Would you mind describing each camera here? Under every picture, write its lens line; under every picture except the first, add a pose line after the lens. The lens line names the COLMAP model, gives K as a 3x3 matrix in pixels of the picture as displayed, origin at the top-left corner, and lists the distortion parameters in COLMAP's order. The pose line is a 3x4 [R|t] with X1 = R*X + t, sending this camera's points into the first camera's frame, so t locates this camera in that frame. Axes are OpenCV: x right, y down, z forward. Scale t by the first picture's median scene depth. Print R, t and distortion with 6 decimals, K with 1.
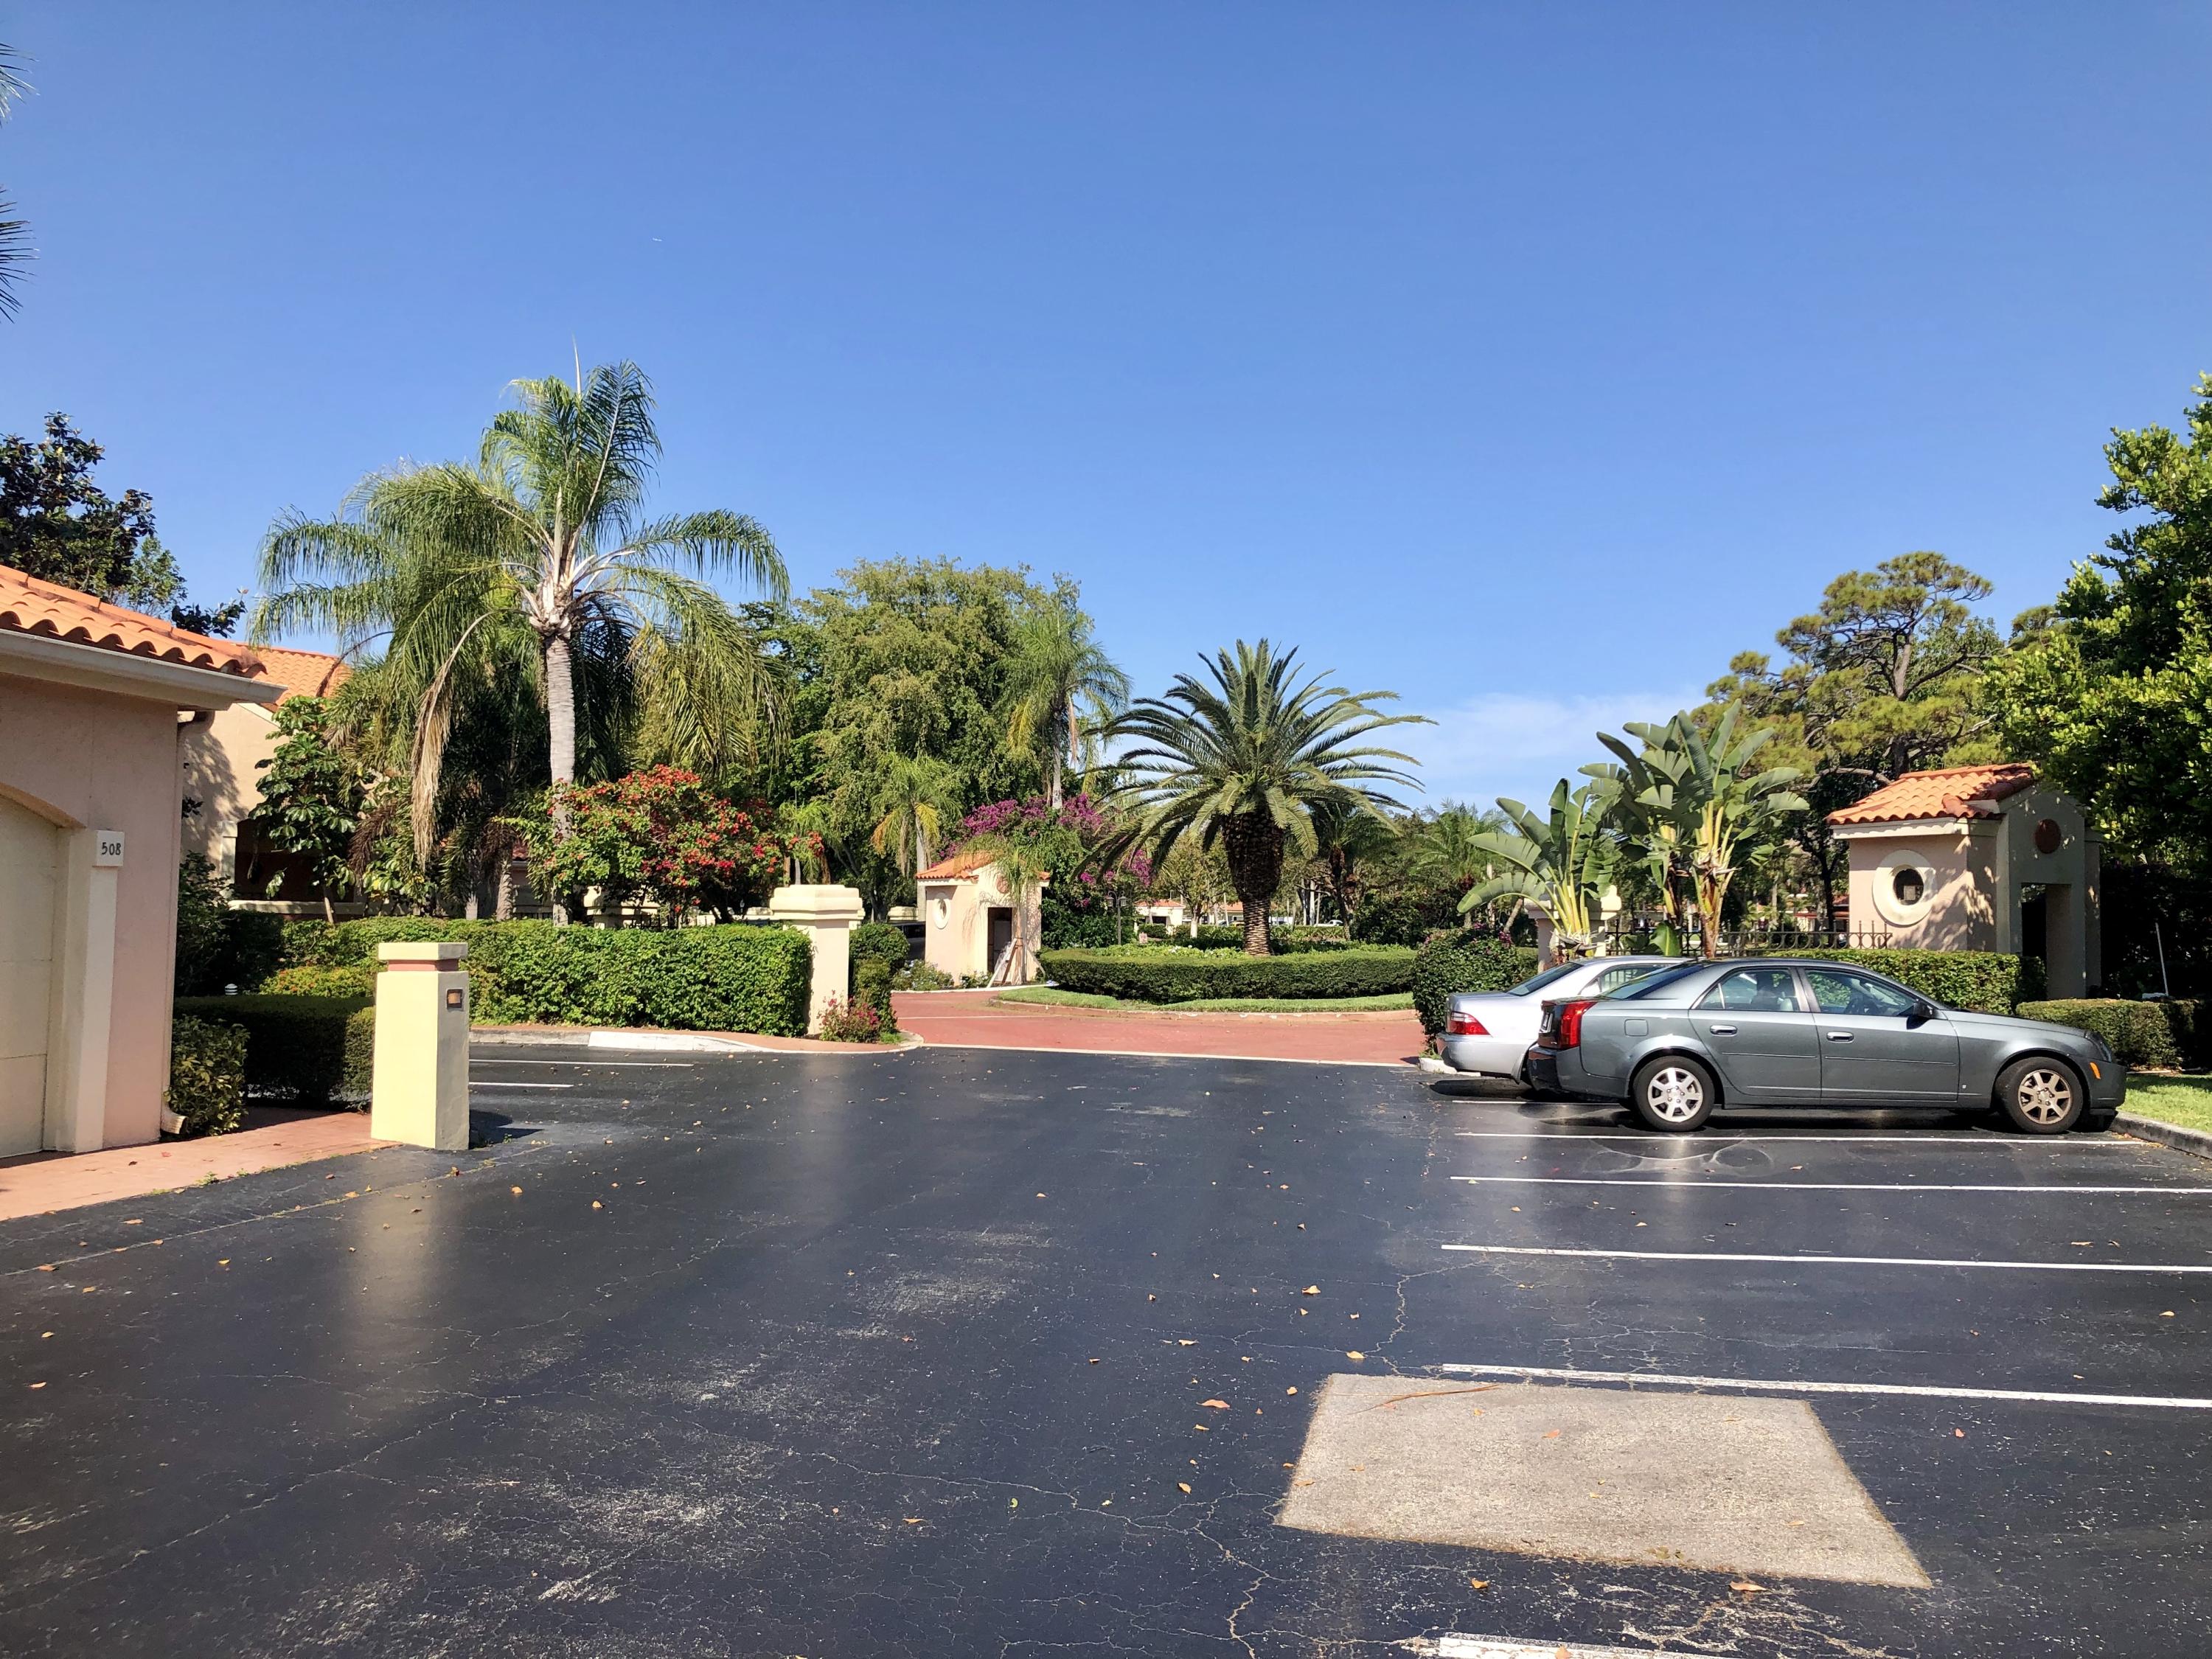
lens RADIAL K [[1855.4, 0, 1111.2], [0, 1855.4, 831.4], [0, 0, 1]] dist [-0.011942, 0.002157]
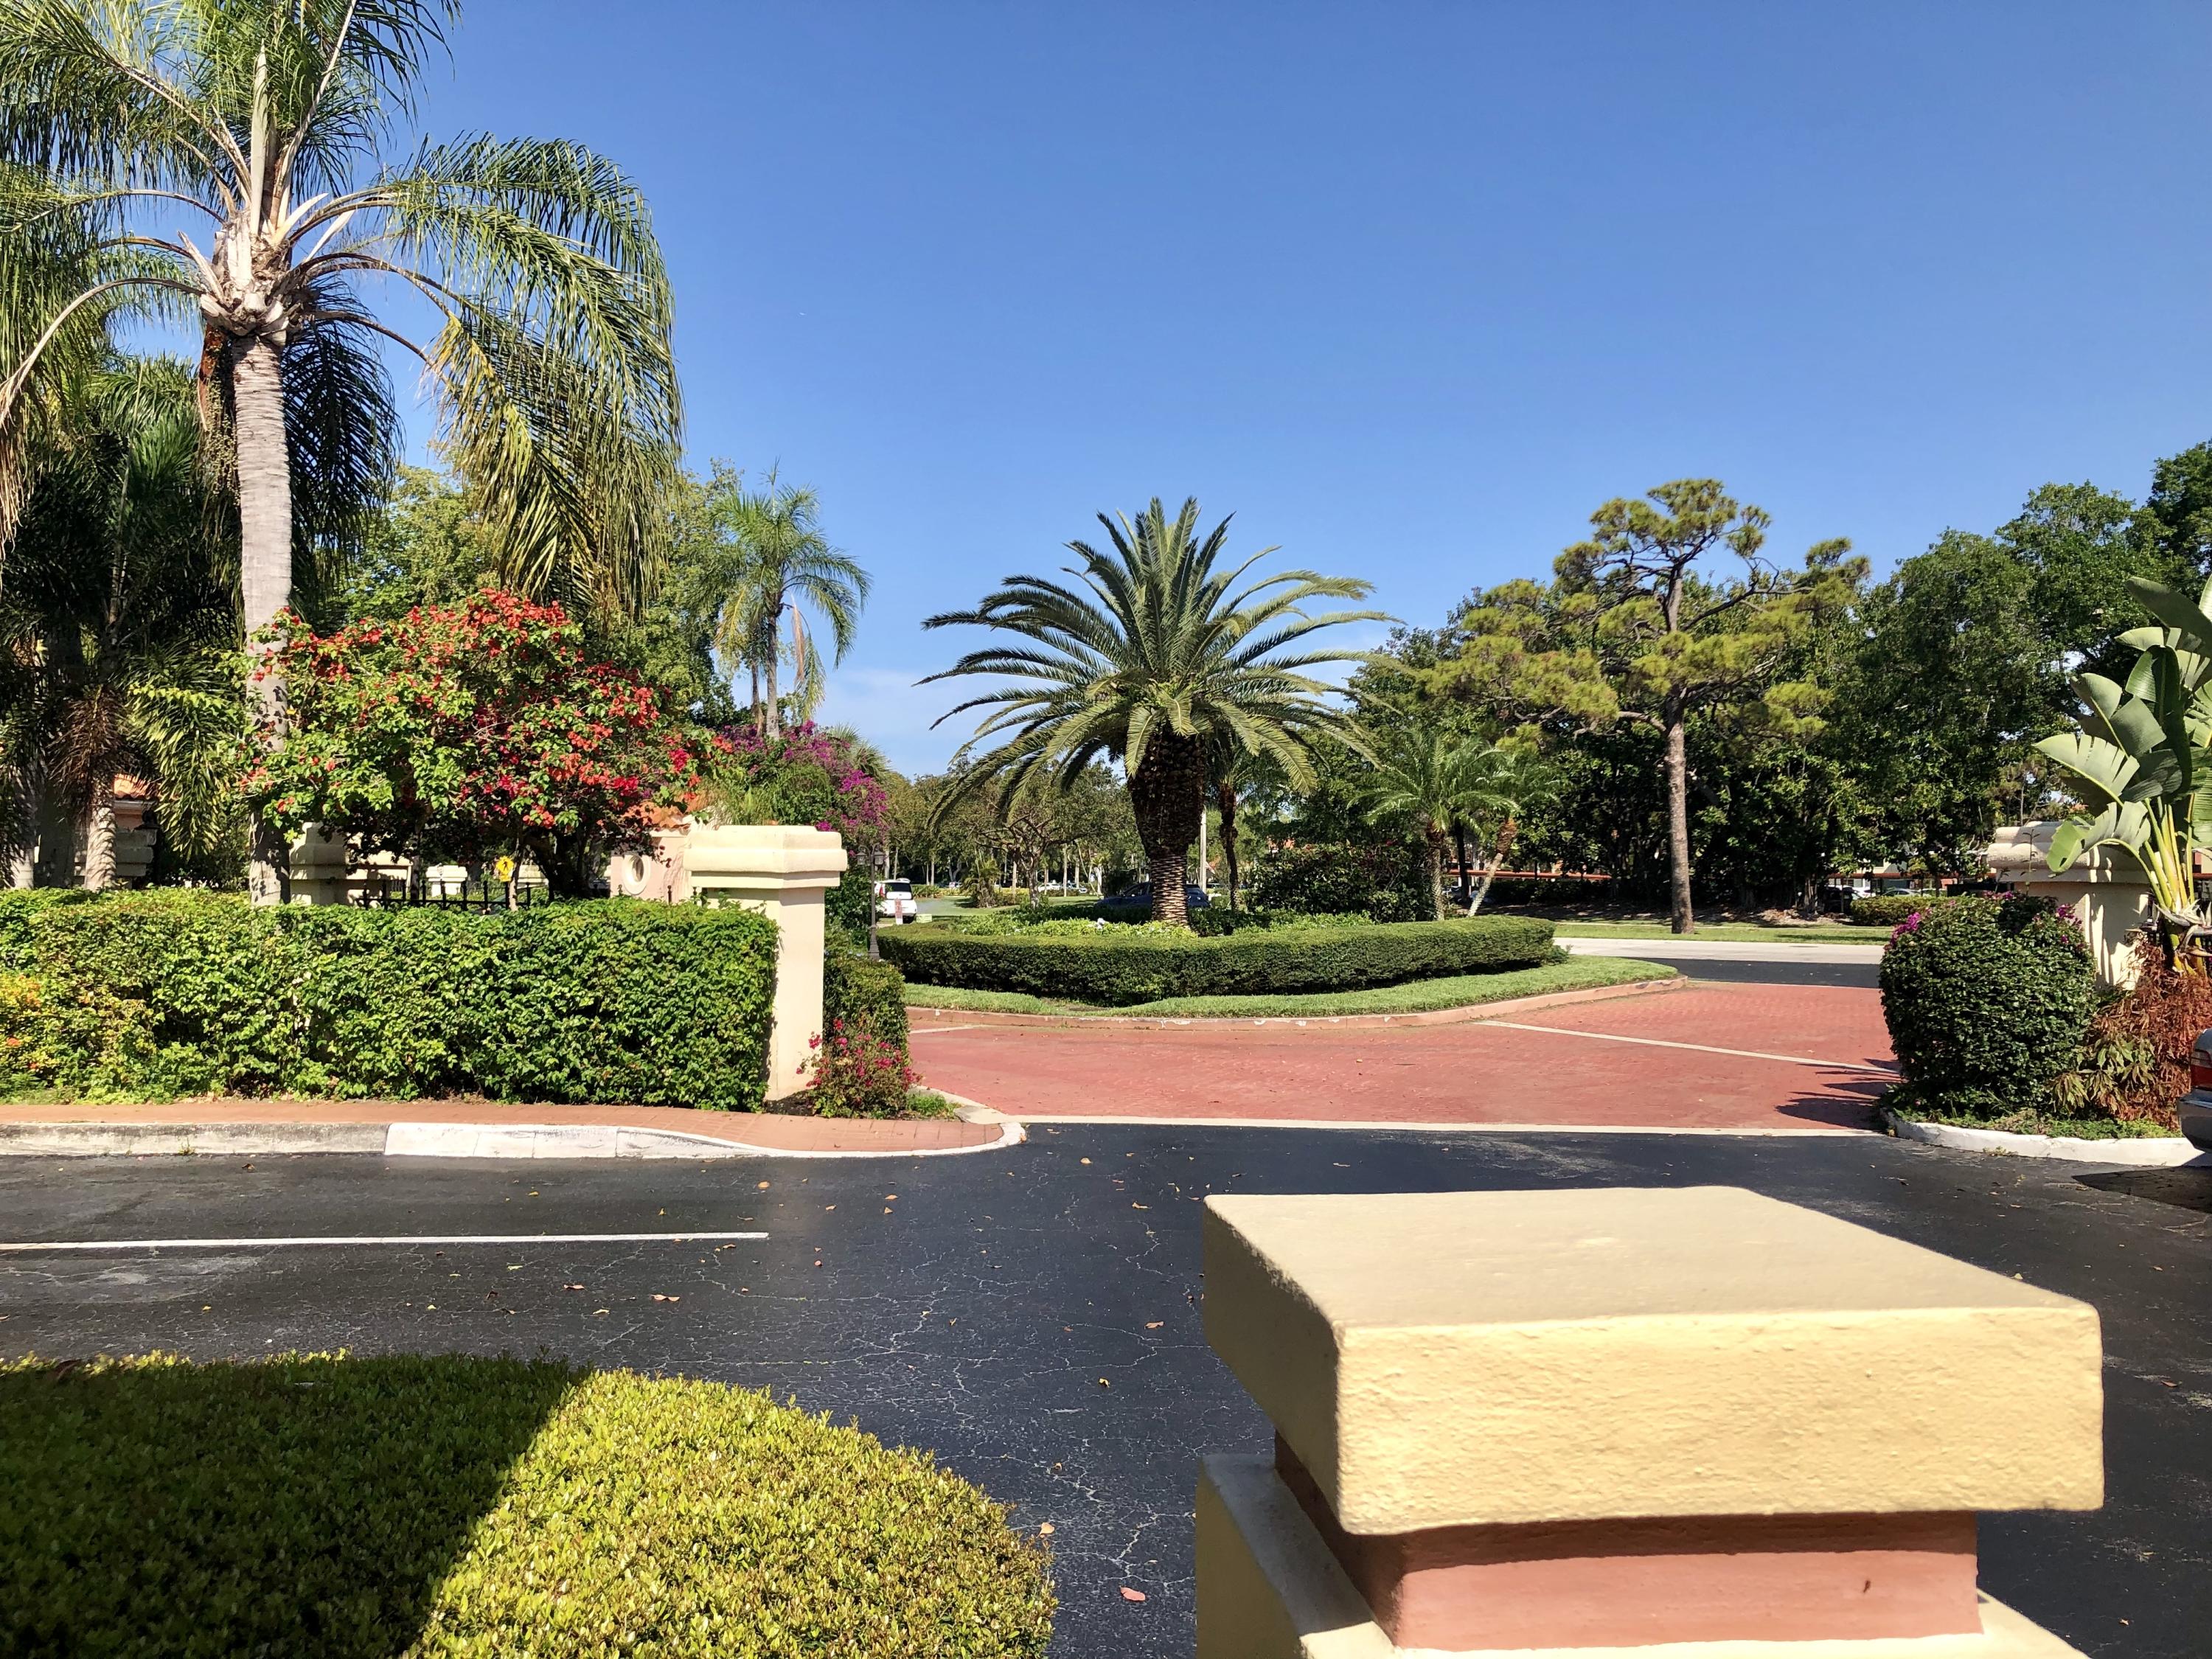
lens RADIAL K [[1855.4, 0, 1099.0], [0, 1855.4, 827.7], [0, 0, 1]] dist [-0.011942, 0.002157]
pose [[0.966263, 0.004044, 0.257527, -0.207420], [-0.009400, 0.999764, 0.019568, 0.018071], [-0.257387, -0.021329, 0.966073, 0.447388]]
